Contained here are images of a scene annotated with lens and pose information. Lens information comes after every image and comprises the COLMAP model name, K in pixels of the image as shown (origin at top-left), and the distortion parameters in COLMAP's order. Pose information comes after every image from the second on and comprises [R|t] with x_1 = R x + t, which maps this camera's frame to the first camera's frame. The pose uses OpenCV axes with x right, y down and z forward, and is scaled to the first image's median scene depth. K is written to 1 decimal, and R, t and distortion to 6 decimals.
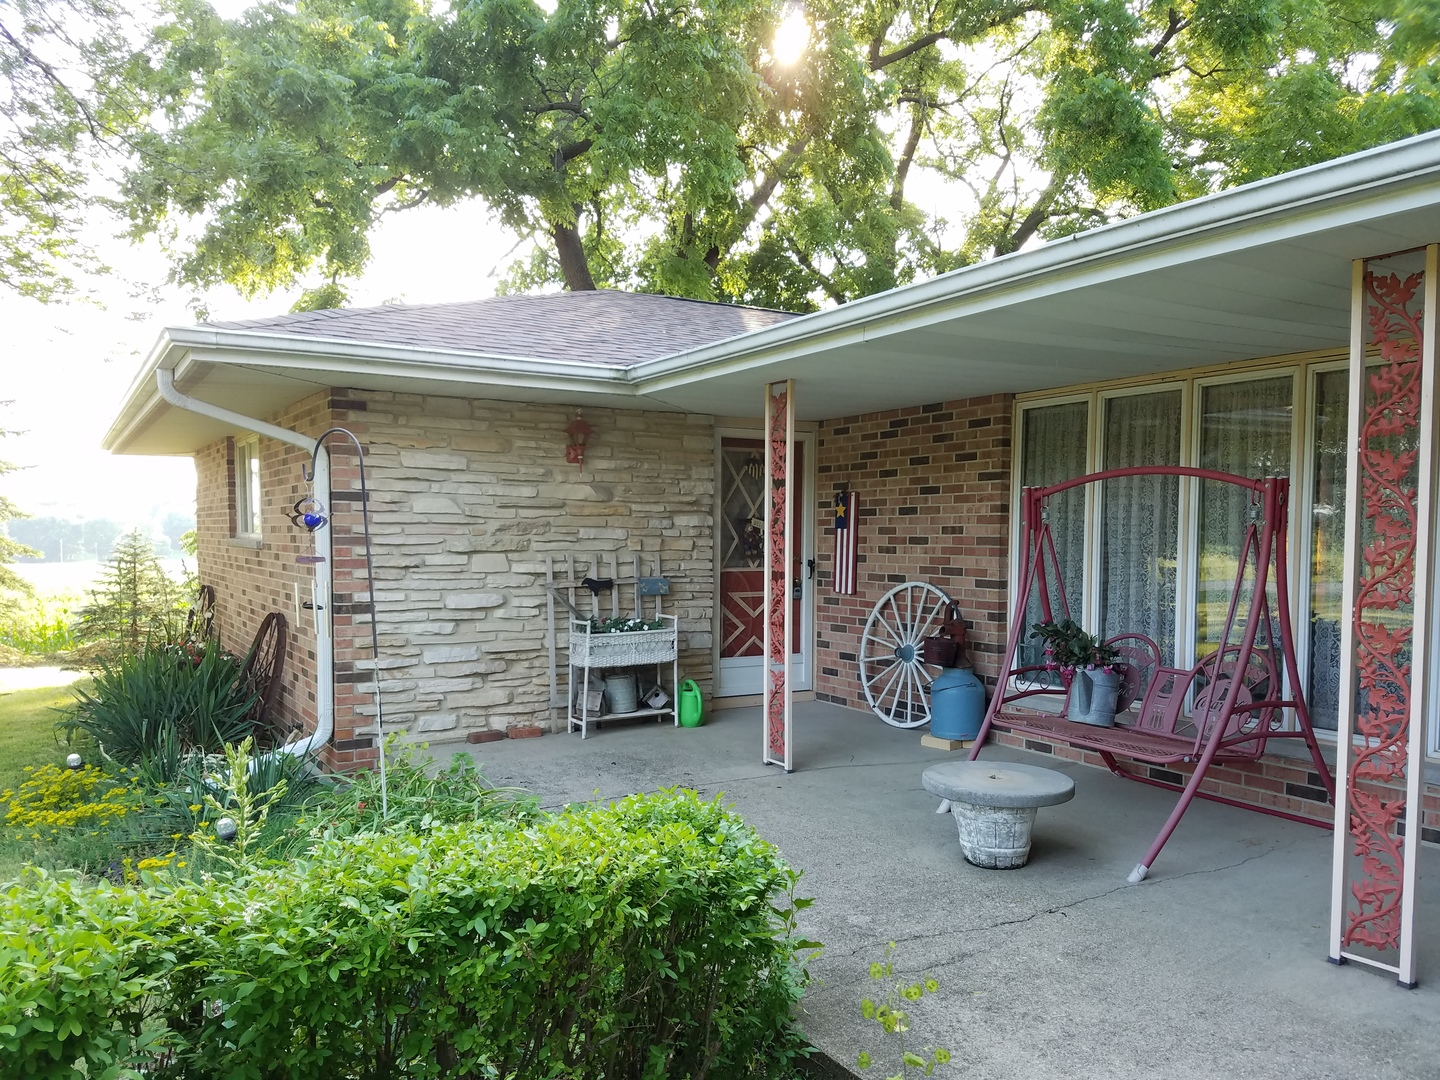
lens RADIAL K [[1081.2, 0, 718.7], [0, 1081.2, 539.8], [0, 0, 1]] dist [0.003081, 0.000345]
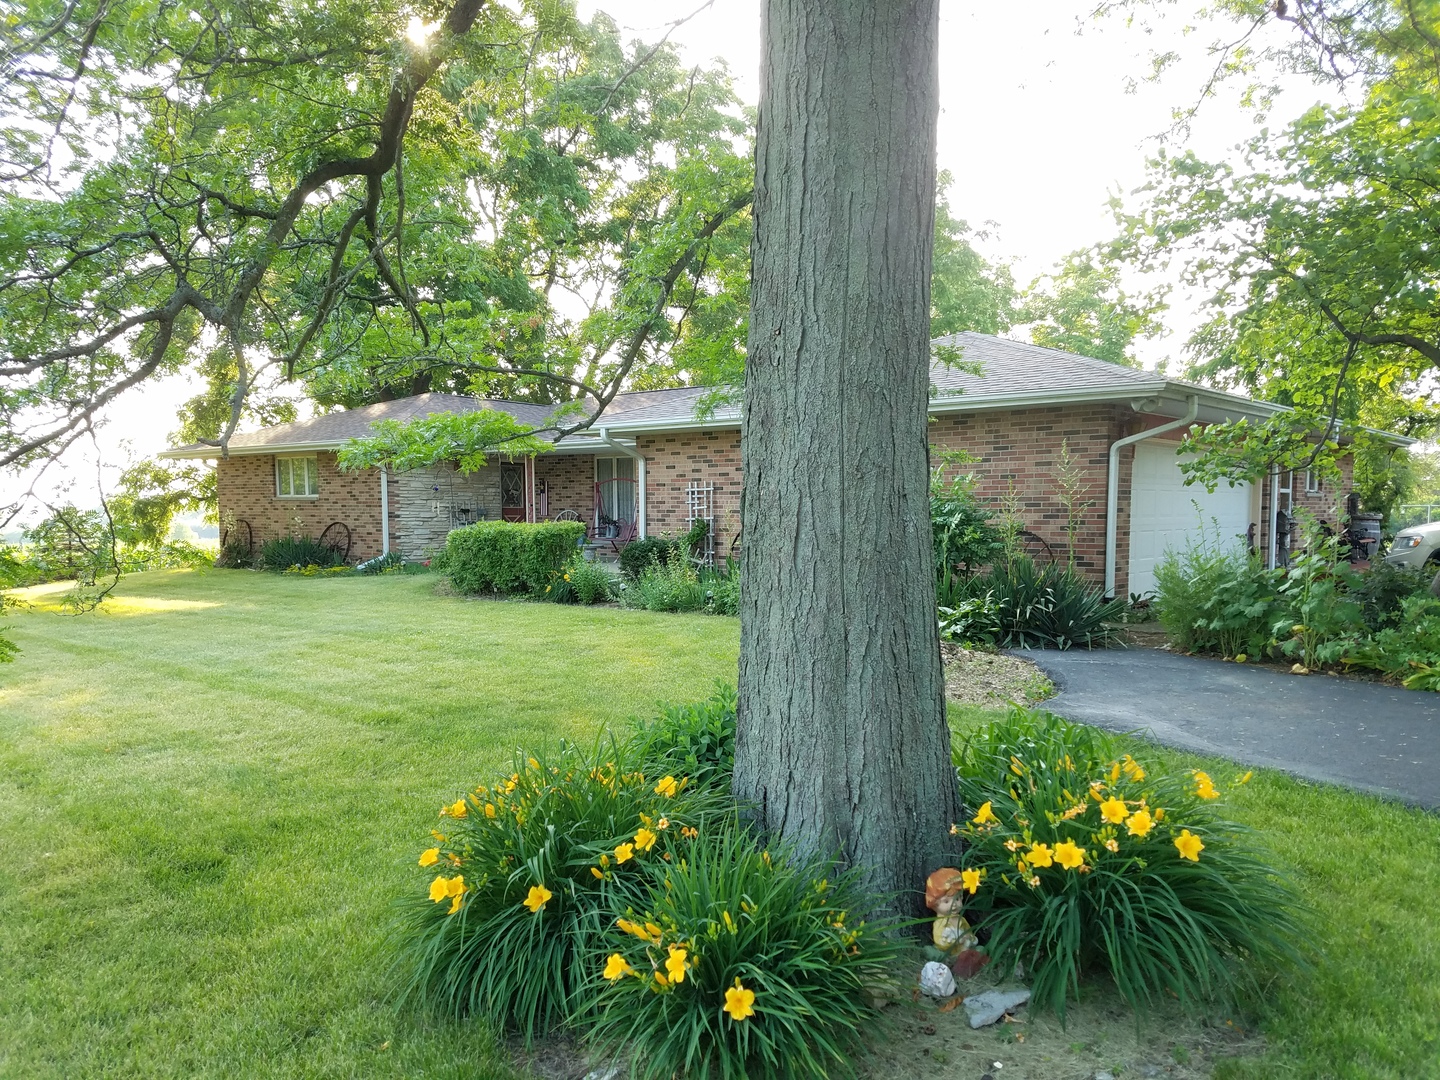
lens RADIAL K [[1081.2, 0, 720.3], [0, 1081.2, 539.7], [0, 0, 1]] dist [0.003081, 0.000345]
pose [[0.937546, -0.005523, 0.347816, -0.503273], [-0.000334, 0.999859, 0.016777, 0.072705], [-0.347860, -0.015845, 0.937413, -2.138187]]
